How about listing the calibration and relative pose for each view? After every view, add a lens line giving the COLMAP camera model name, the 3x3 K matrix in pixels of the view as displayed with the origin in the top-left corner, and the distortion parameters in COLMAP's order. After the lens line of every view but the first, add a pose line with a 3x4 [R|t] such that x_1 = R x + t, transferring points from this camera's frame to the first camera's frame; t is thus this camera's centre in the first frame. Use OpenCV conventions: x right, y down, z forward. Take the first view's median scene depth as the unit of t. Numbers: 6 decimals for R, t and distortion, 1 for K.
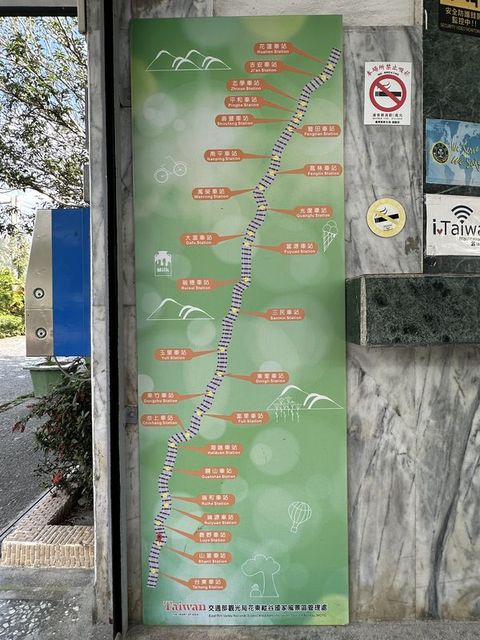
lens RADIAL K [[391.4, 0, 240.0], [0, 391.4, 320.0], [0, 0, 1]] dist [-0.000599, -0.000517]
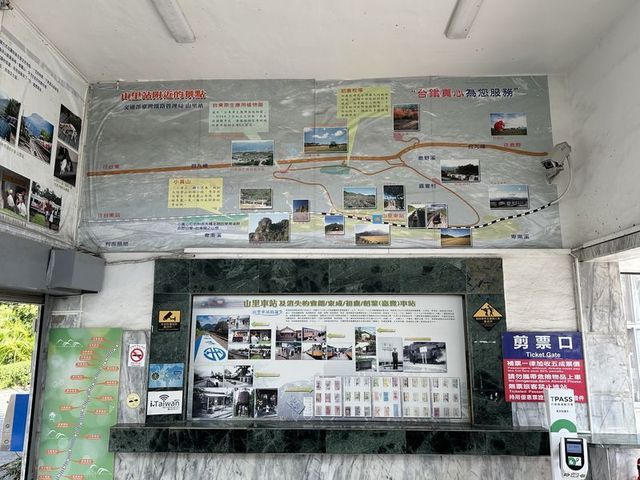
lens RADIAL K [[490.6, 0, 320.0], [0, 490.6, 240.0], [0, 0, 1]] dist [-0.006994, -0.006921]
pose [[0.999795, 0.001719, -0.020196, 1.765551], [-0.006006, 0.976778, -0.214169, -0.638923], [0.019359, 0.214246, 0.976588, -2.605863]]
